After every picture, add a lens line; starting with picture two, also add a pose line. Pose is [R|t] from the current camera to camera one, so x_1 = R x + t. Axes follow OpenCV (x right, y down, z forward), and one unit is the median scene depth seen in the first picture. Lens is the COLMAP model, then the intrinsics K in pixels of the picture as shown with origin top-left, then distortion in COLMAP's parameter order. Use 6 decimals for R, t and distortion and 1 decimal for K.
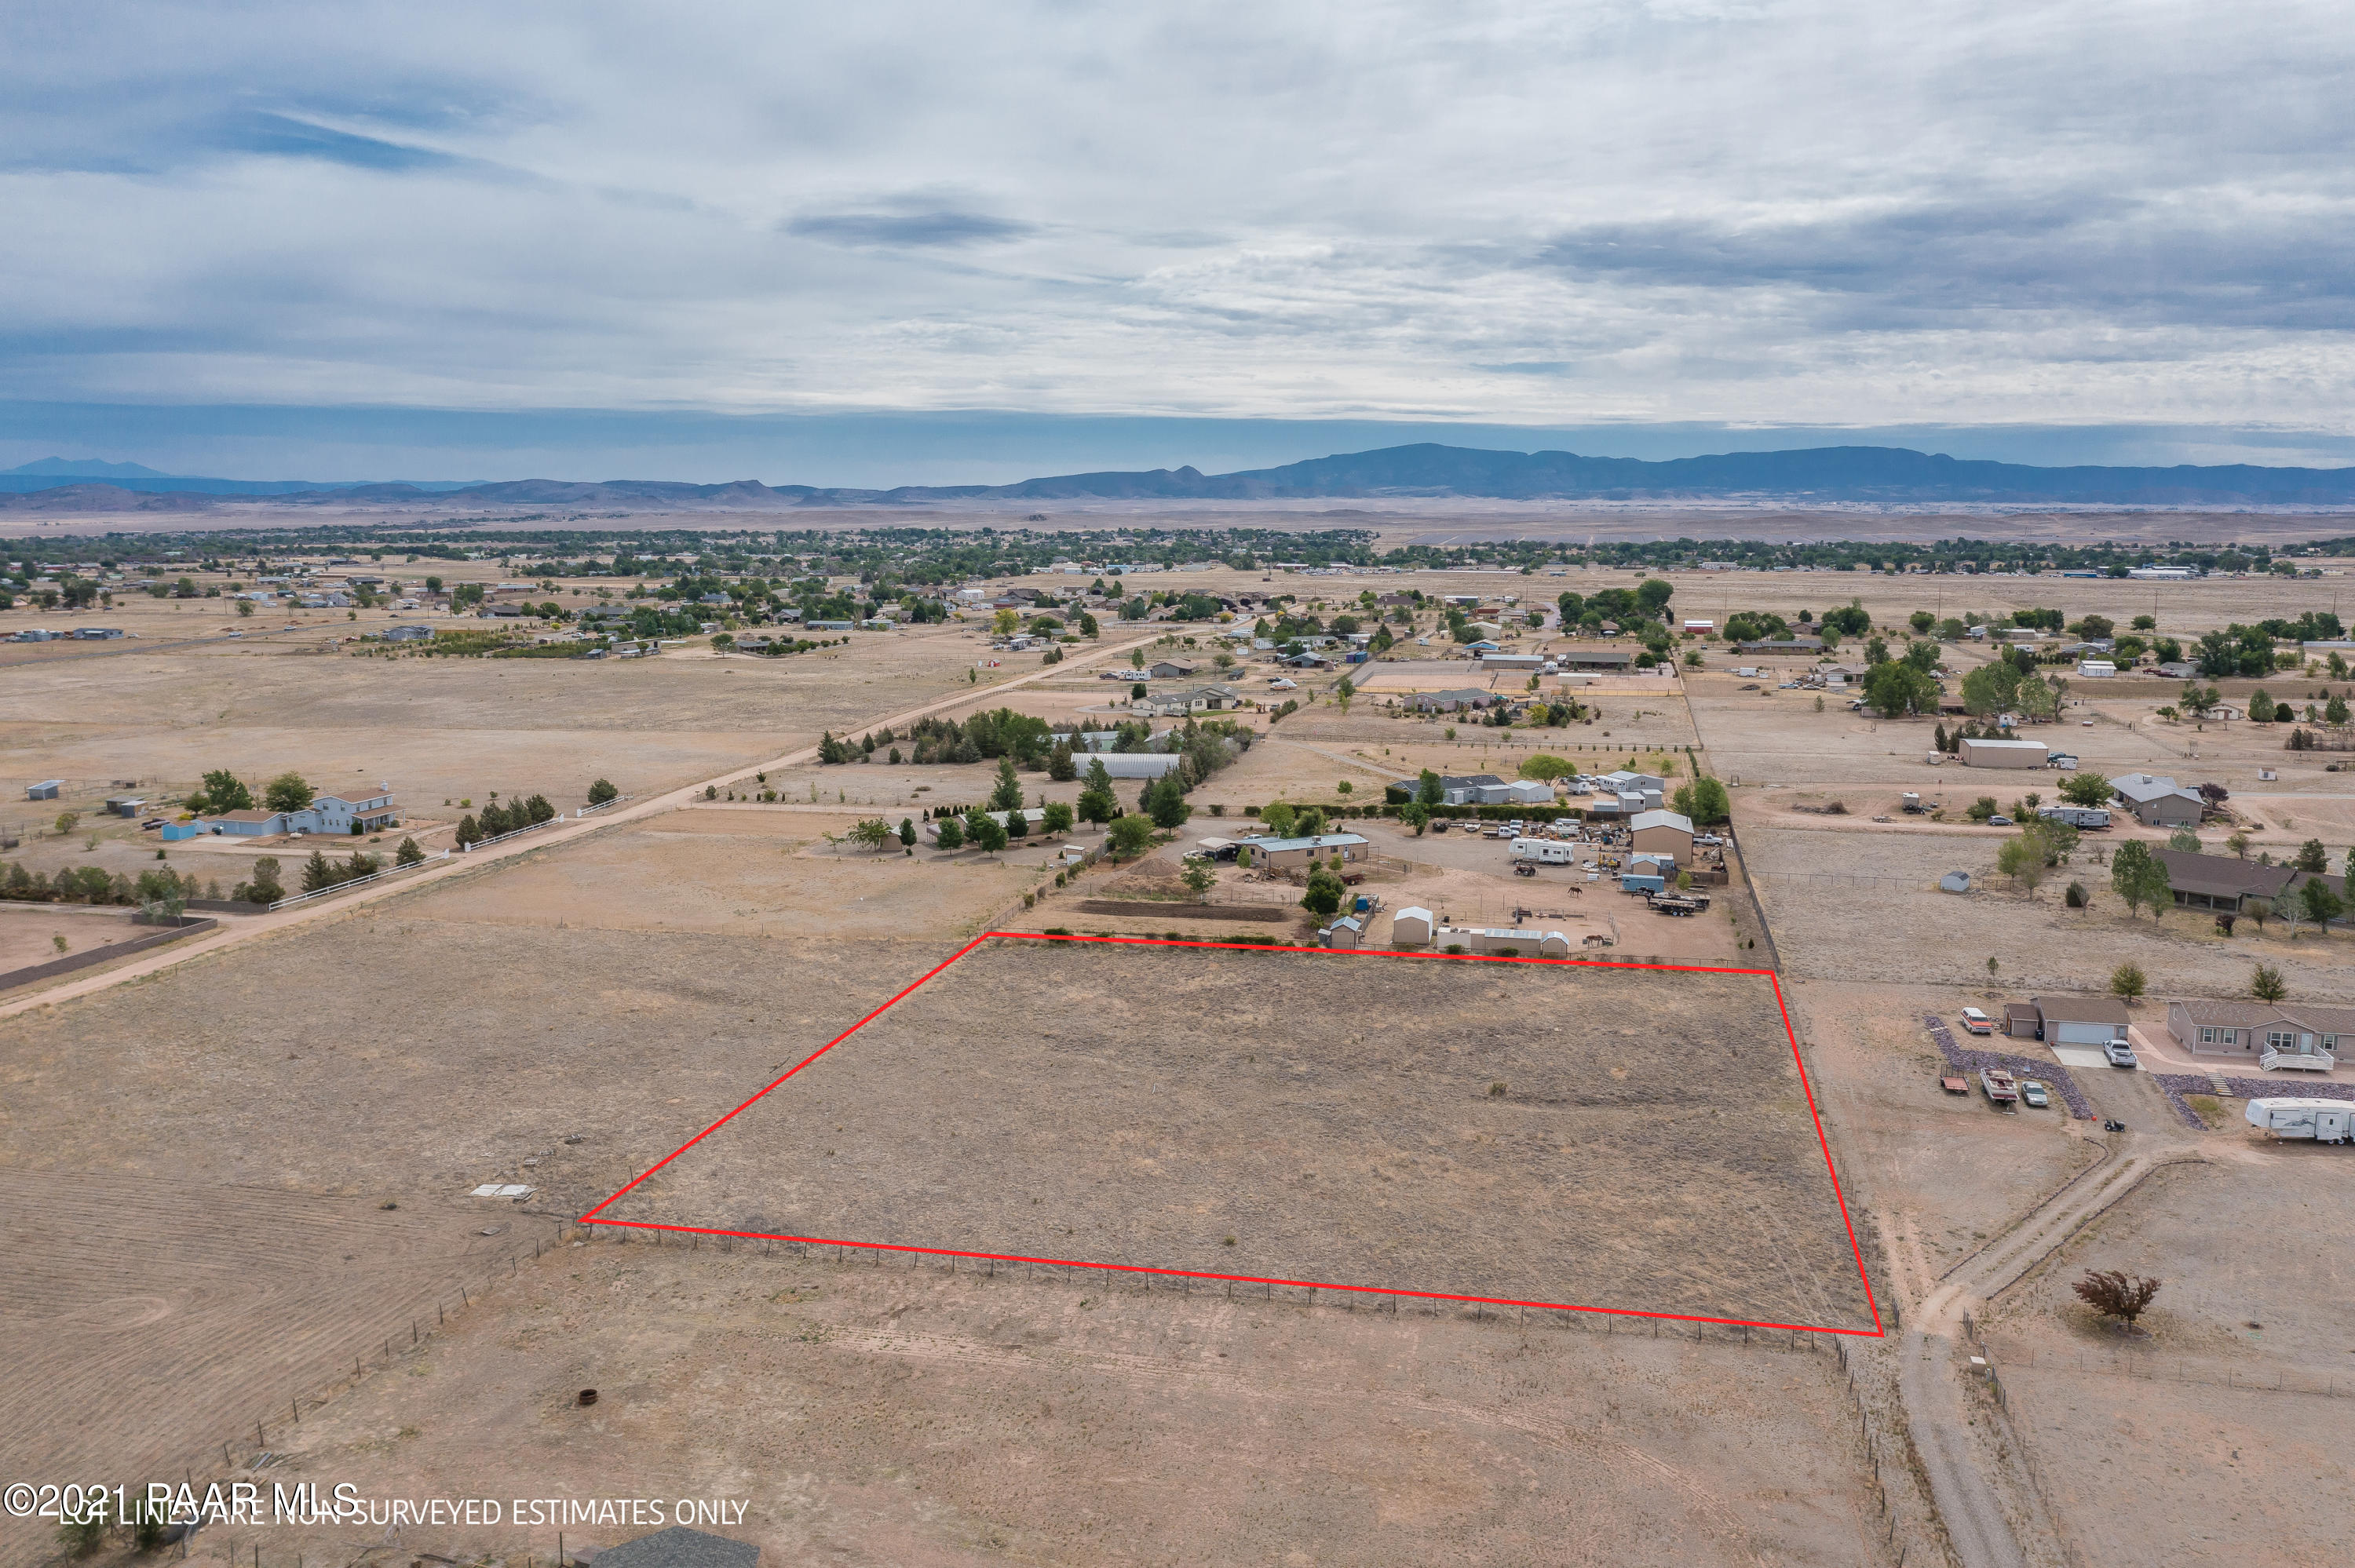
lens RADIAL K [[1899.3, 0, 1166.7], [0, 1899.3, 786.8], [0, 0, 1]] dist [-0.006158, 0.003421]
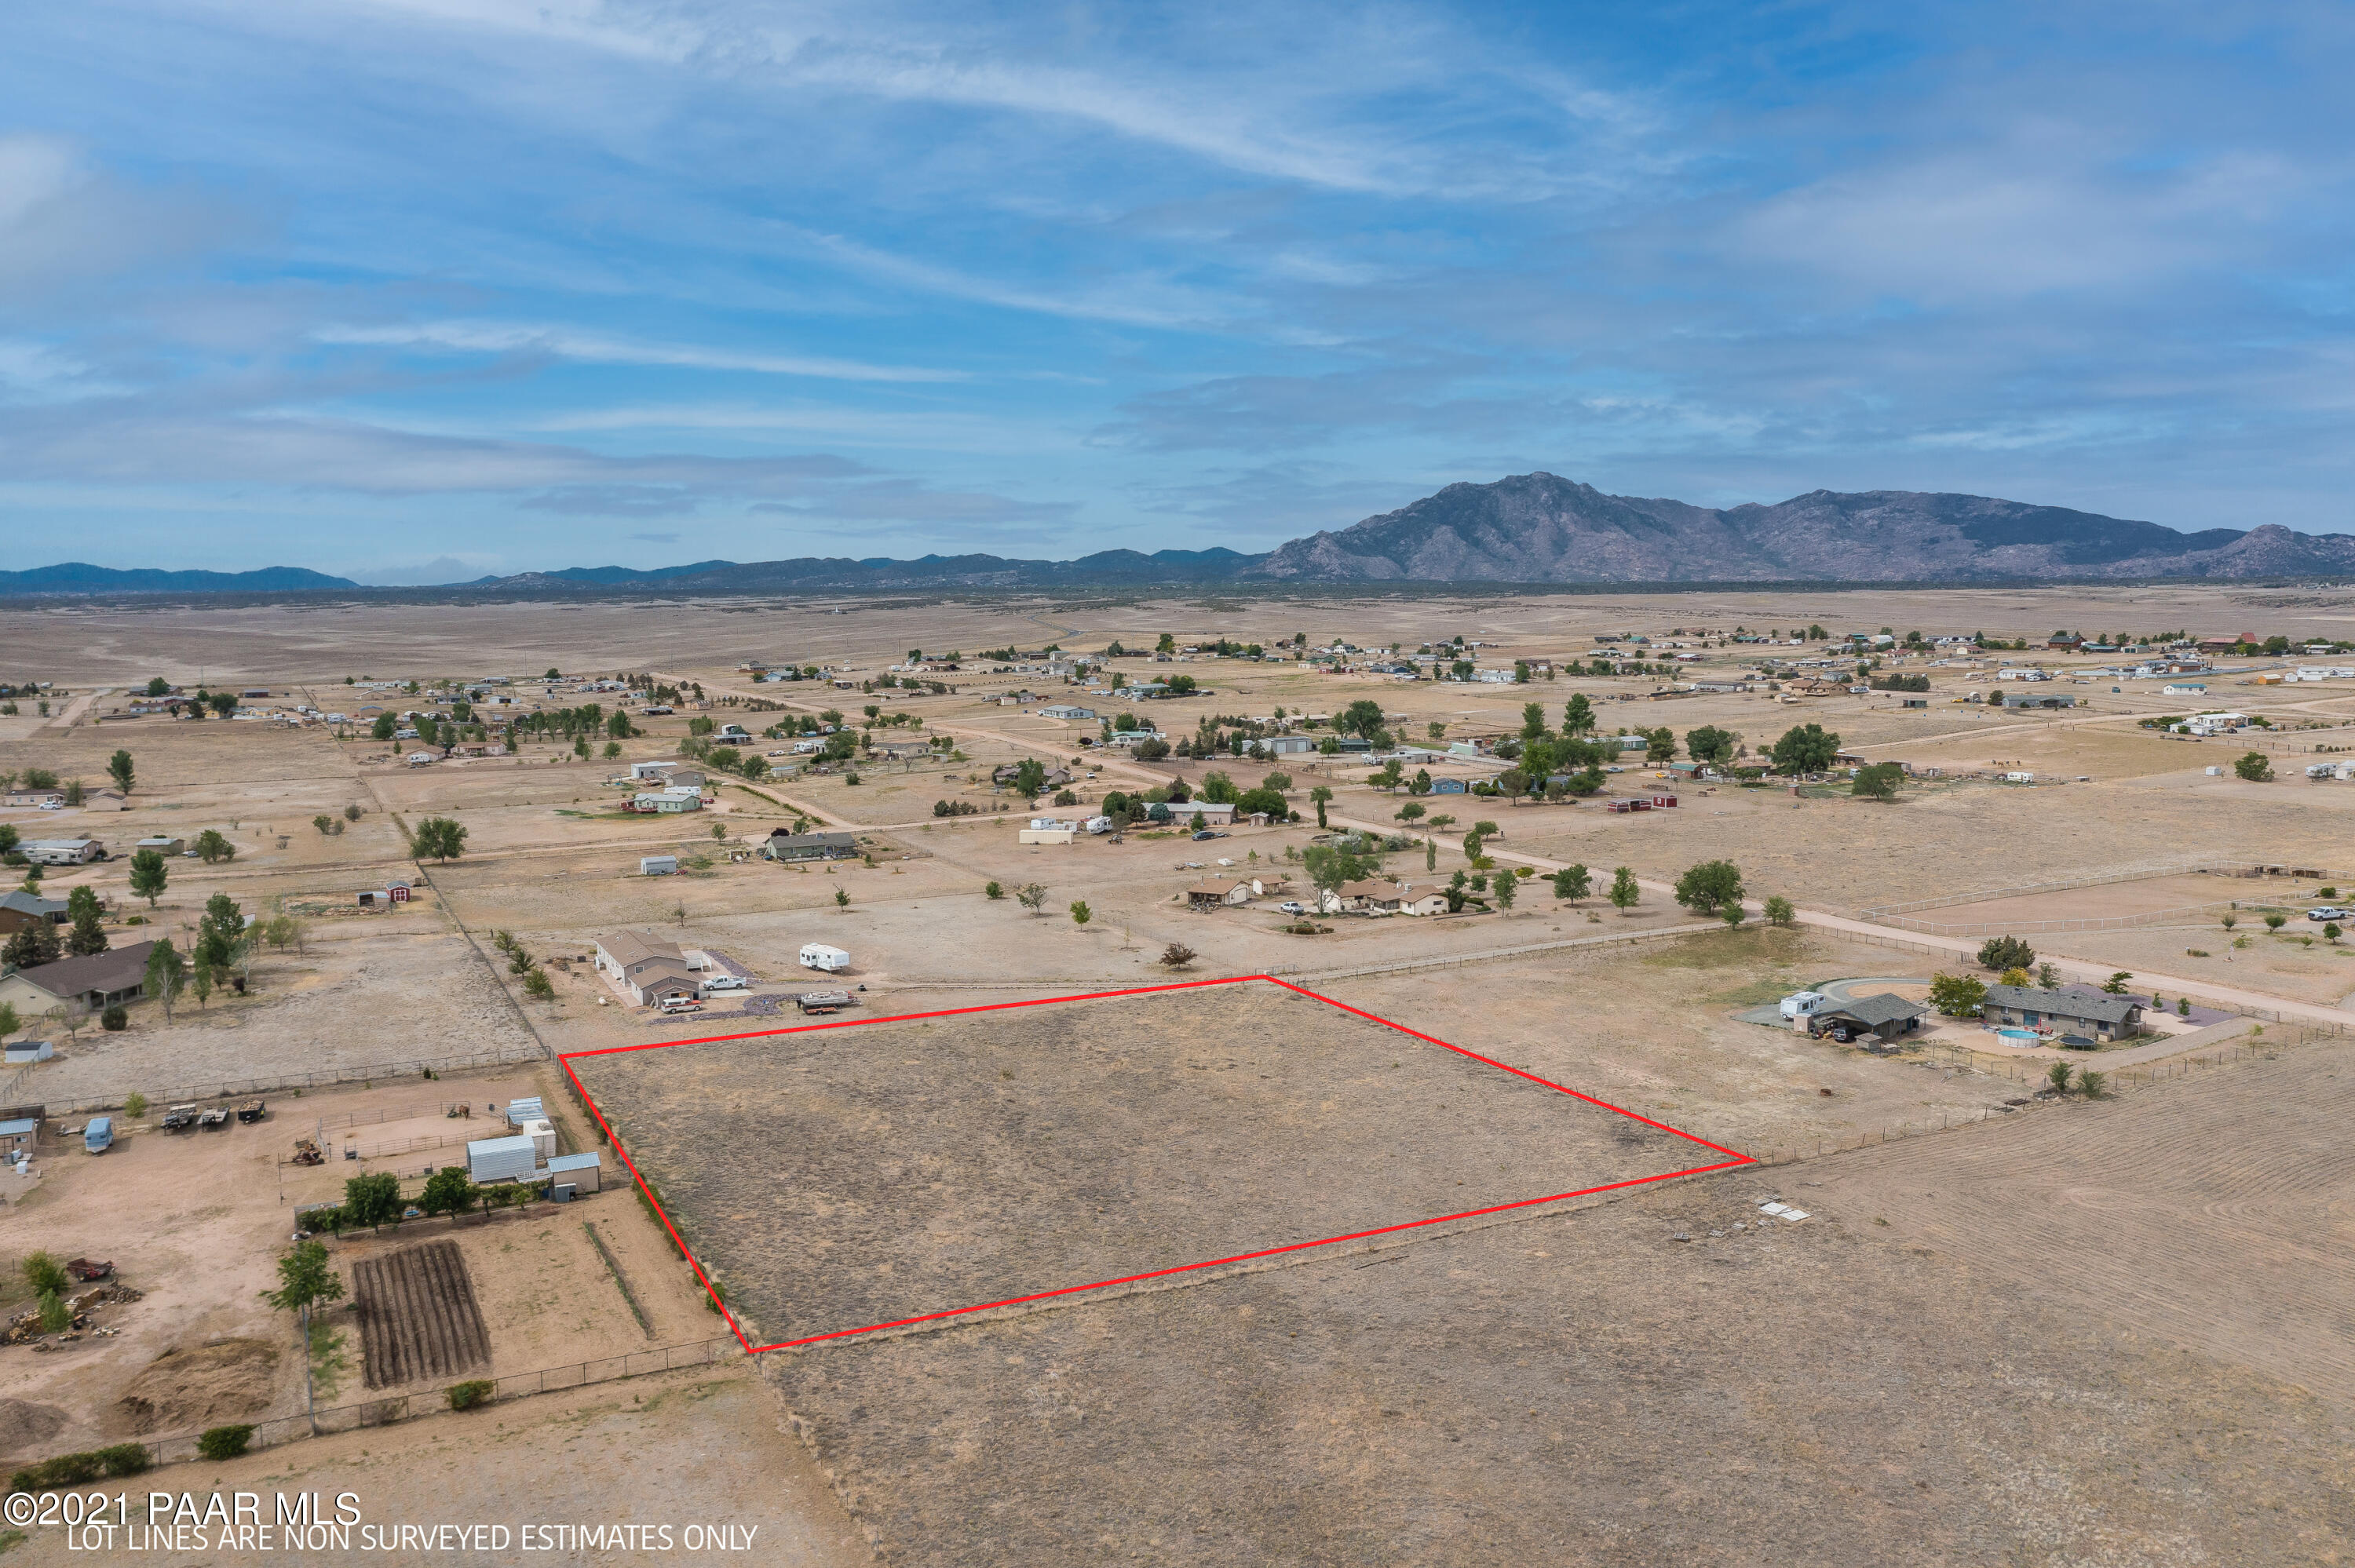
lens RADIAL K [[1899.3, 0, 1166.7], [0, 1899.3, 786.8], [0, 0, 1]] dist [-0.006158, 0.003421]
pose [[-0.639171, -0.073750, 0.765520, -0.946233], [0.123780, 0.972549, 0.197045, -0.291329], [-0.759038, 0.220701, -0.612497, 1.887133]]
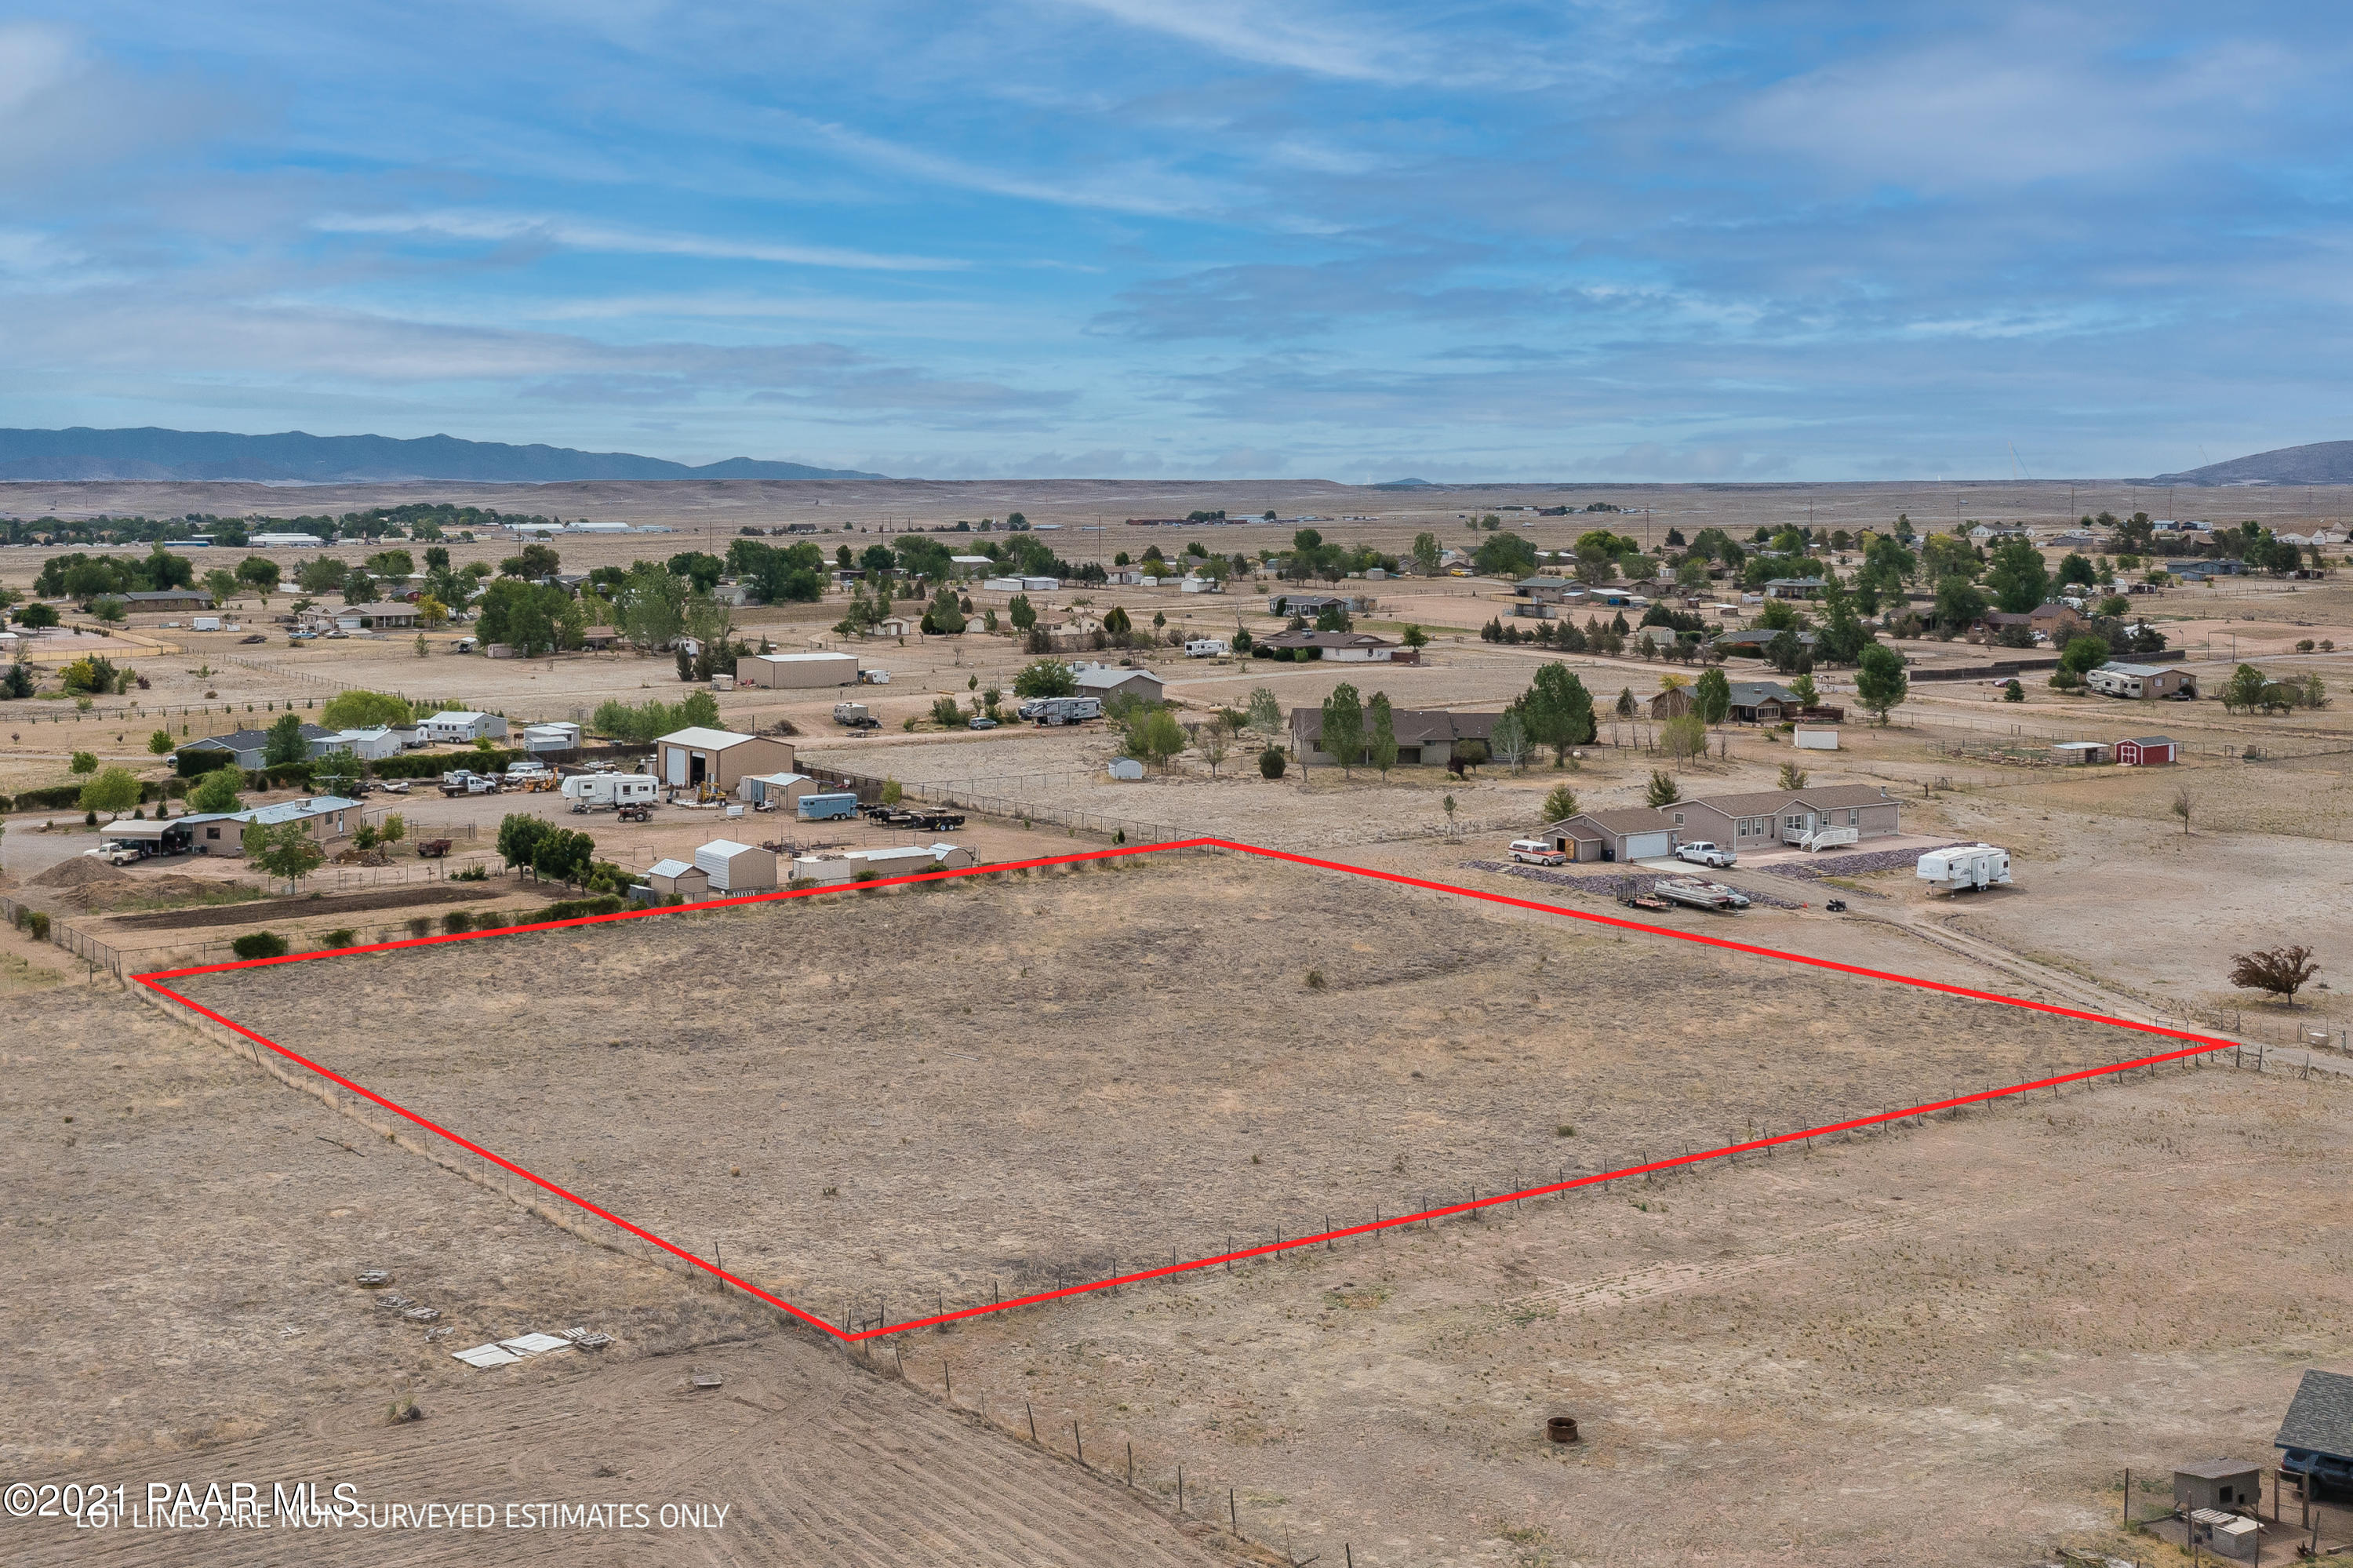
lens RADIAL K [[2803.3, 0, 1100.9], [0, 2803.3, 783.4], [0, 0, 1]] dist [-0.012940, 0.012880]
pose [[0.668034, -0.080169, 0.739800, -0.767030], [0.110720, 0.993822, 0.007717, 0.078152], [-0.735848, 0.076756, 0.672783, 0.387707]]
